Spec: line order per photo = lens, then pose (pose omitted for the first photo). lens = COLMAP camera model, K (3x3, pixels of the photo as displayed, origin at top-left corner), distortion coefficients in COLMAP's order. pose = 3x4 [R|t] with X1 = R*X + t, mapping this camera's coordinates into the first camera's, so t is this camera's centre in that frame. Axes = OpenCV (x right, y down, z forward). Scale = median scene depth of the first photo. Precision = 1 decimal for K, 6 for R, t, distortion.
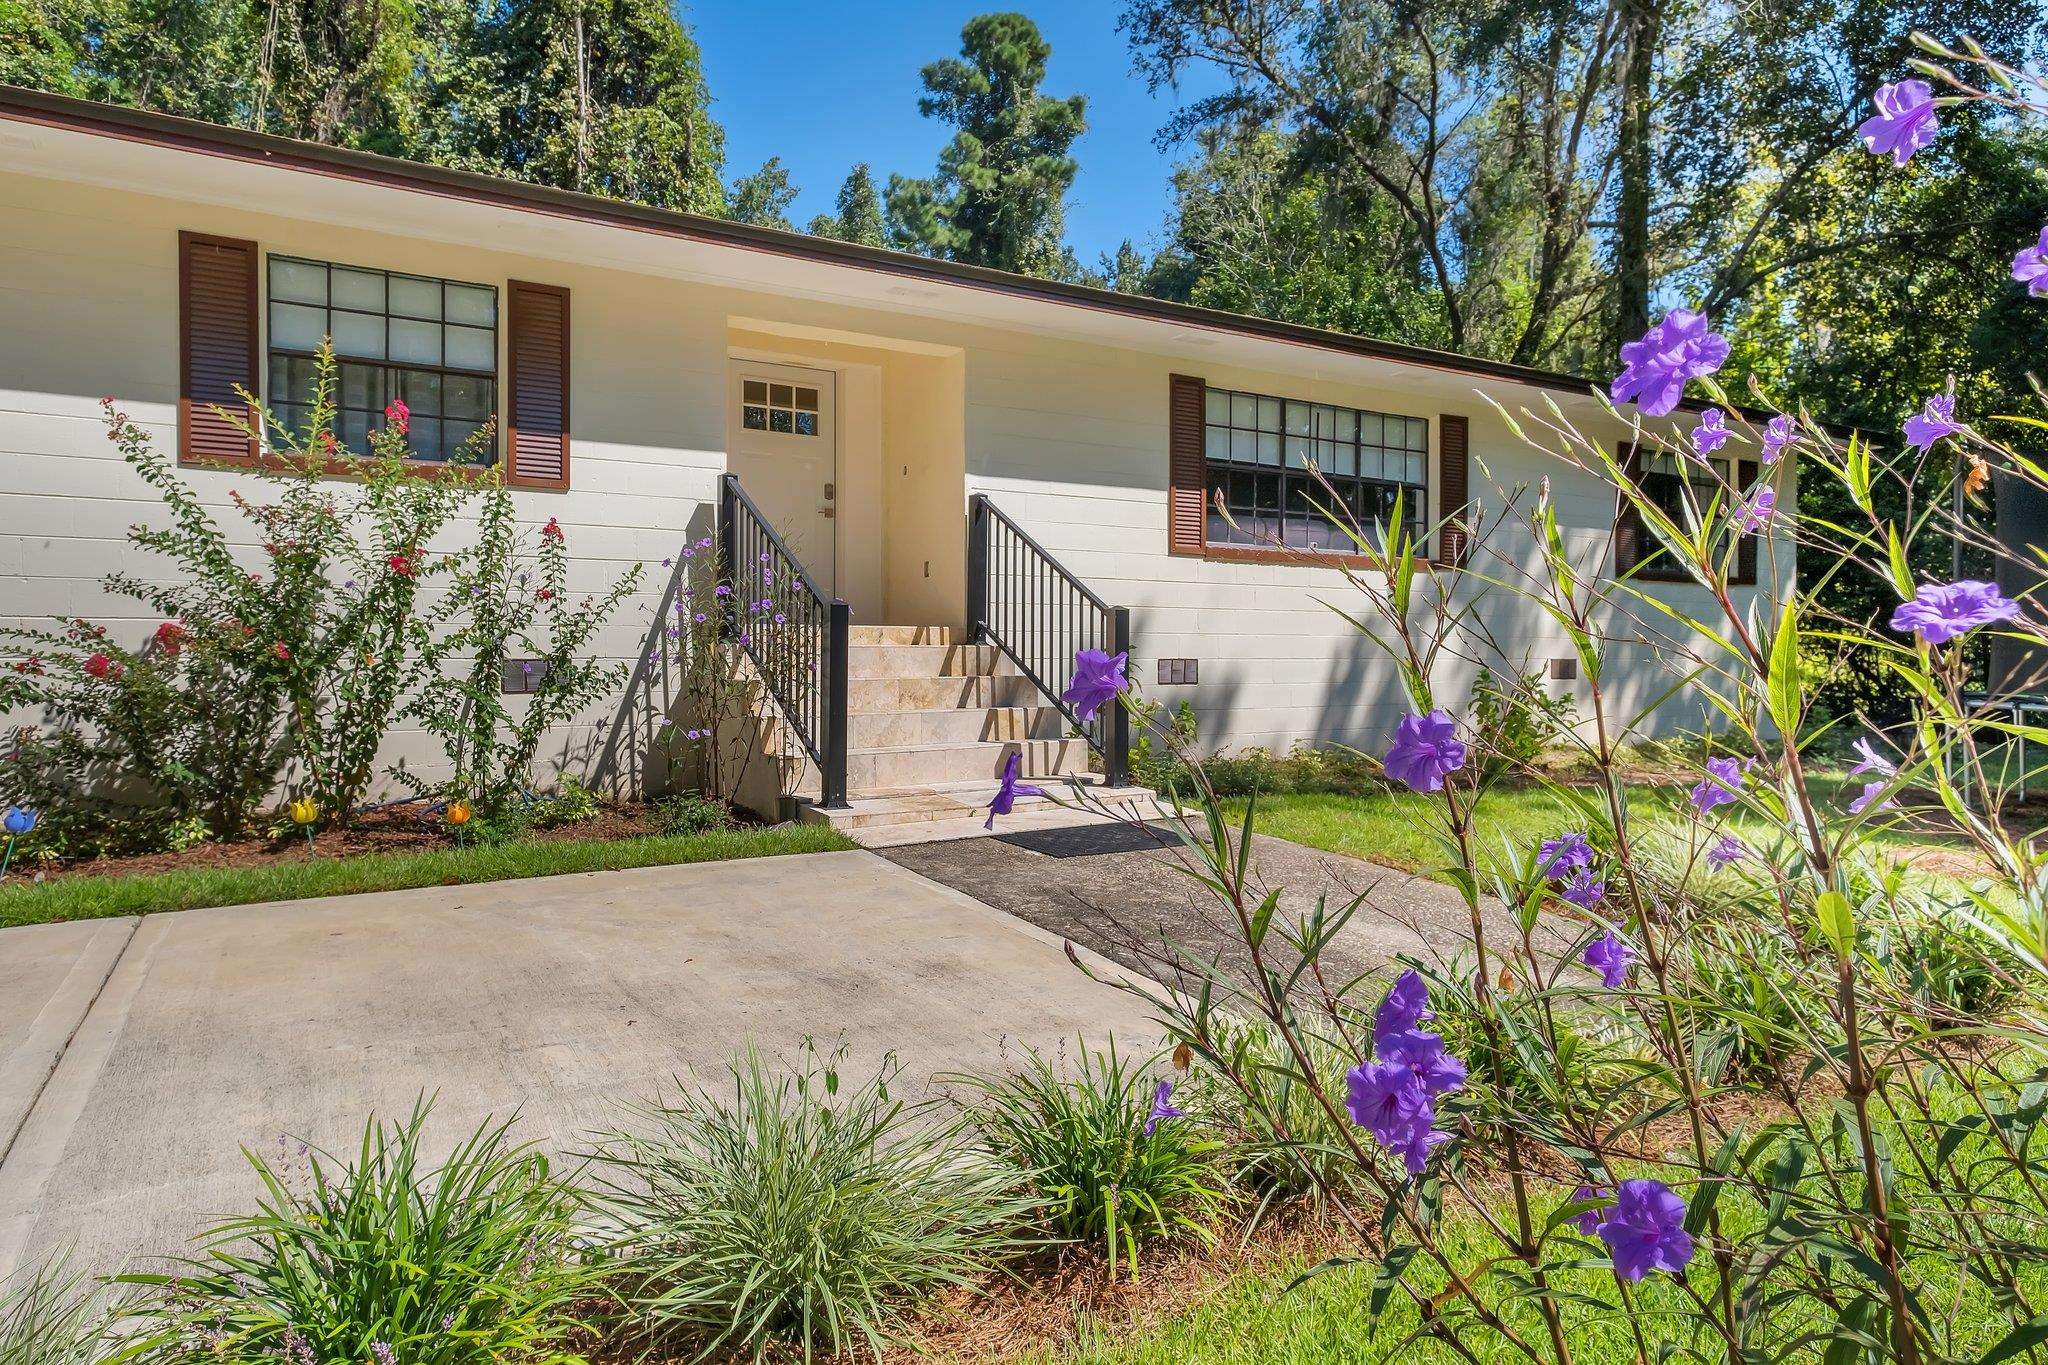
lens RADIAL K [[1293.1, 0, 1021.3], [0, 1293.1, 683.0], [0, 0, 1]] dist [0.000464, 0.002938]
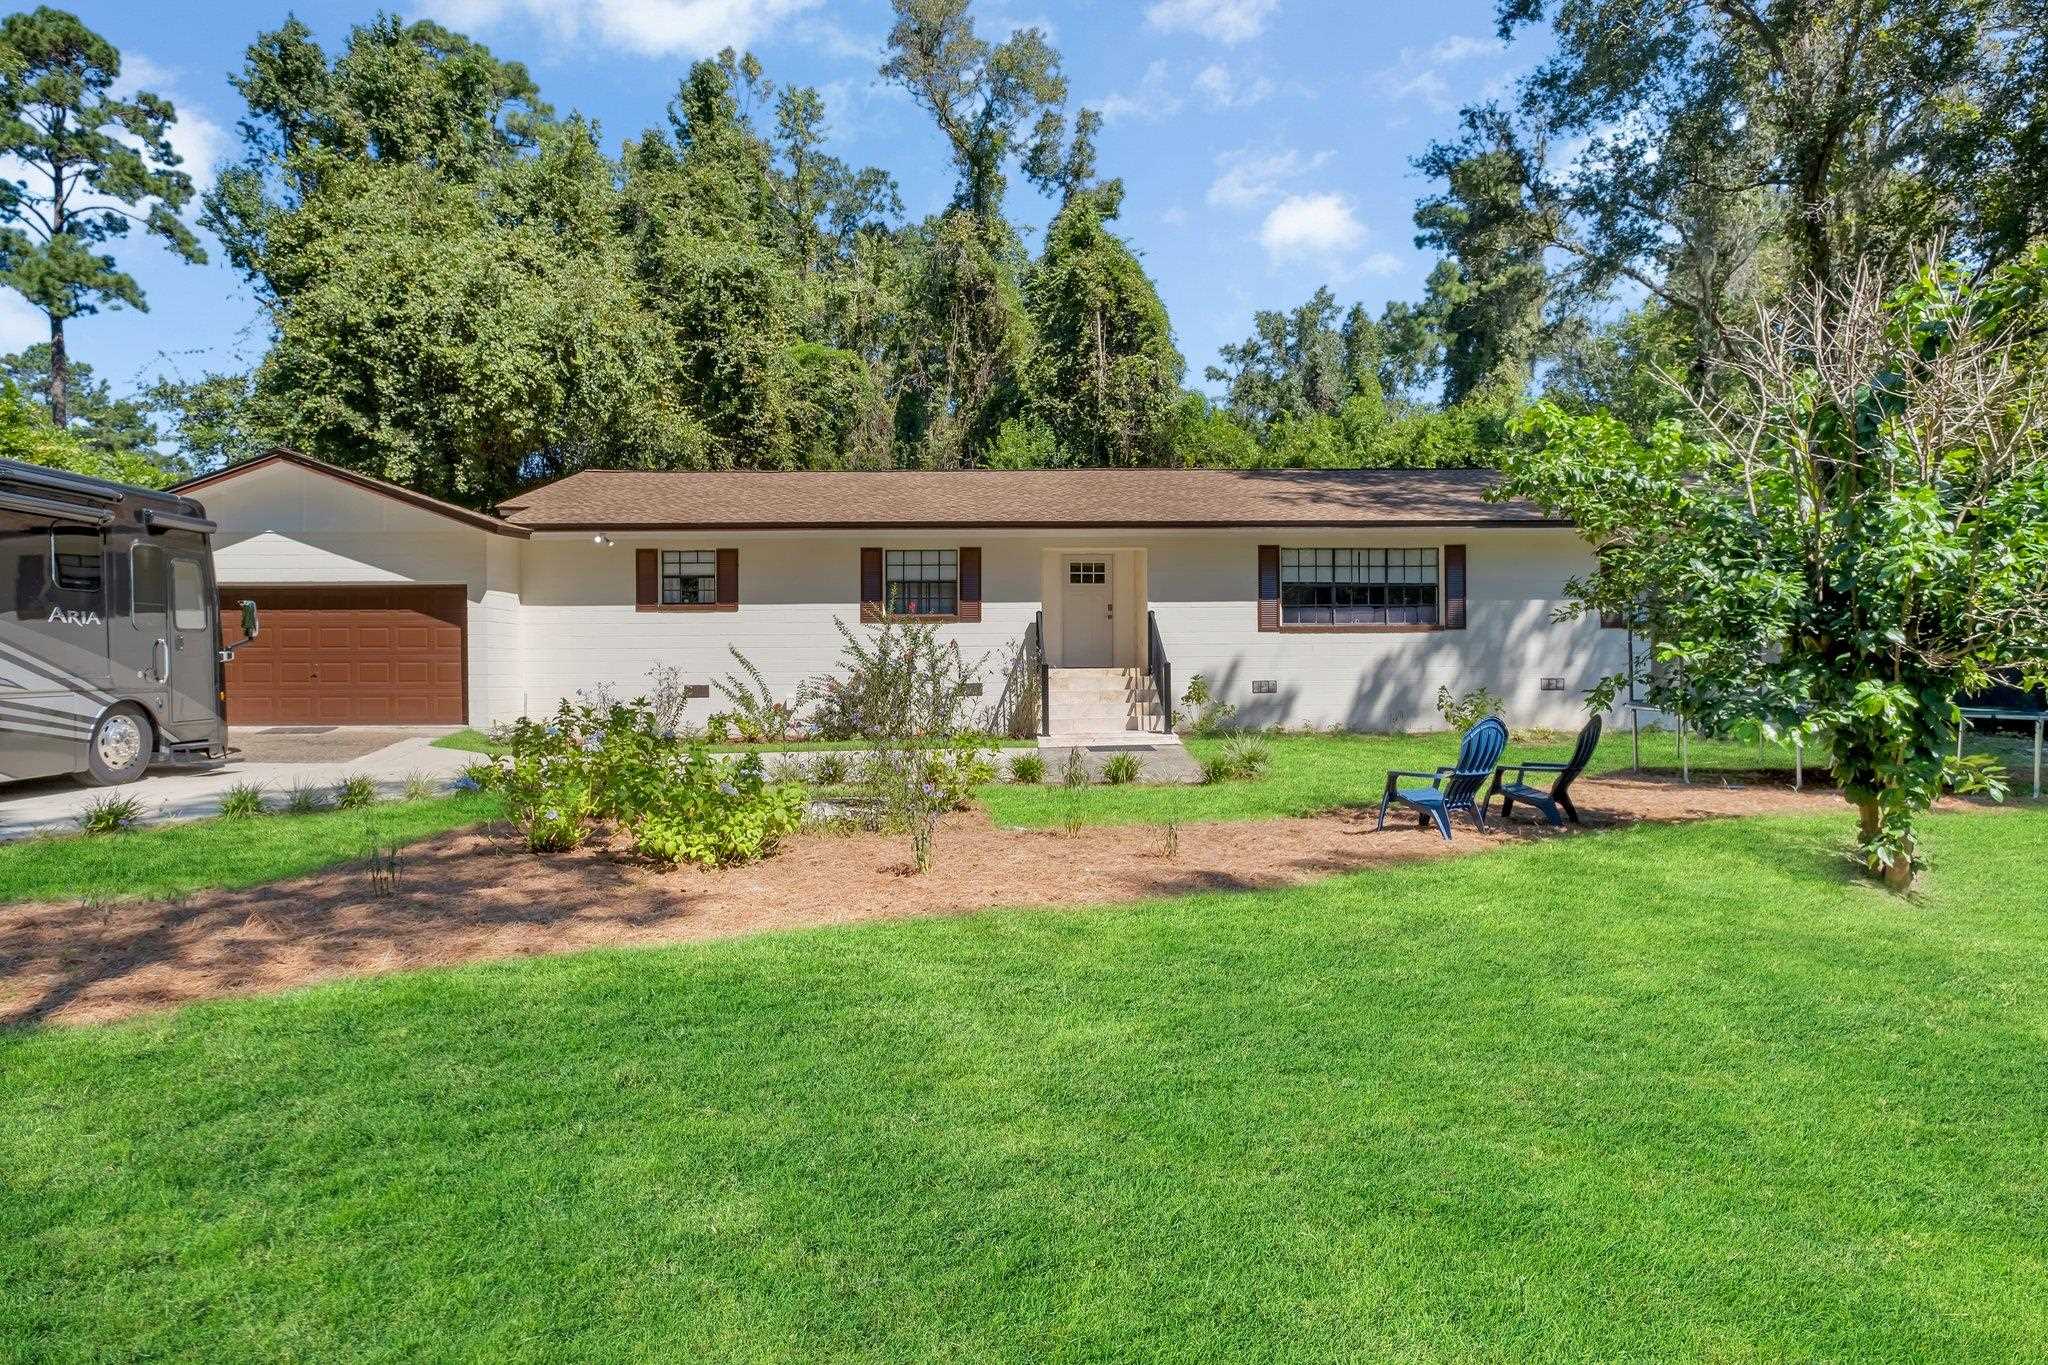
lens RADIAL K [[1119.4, 0, 1024.3], [0, 1119.4, 682.5], [0, 0, 1]] dist [-0.001456, -0.000095]
pose [[0.866702, -0.002456, -0.498820, 0.642693], [-0.001287, 0.999974, -0.007158, -0.002587], [0.498825, 0.006846, 0.866676, -0.706632]]
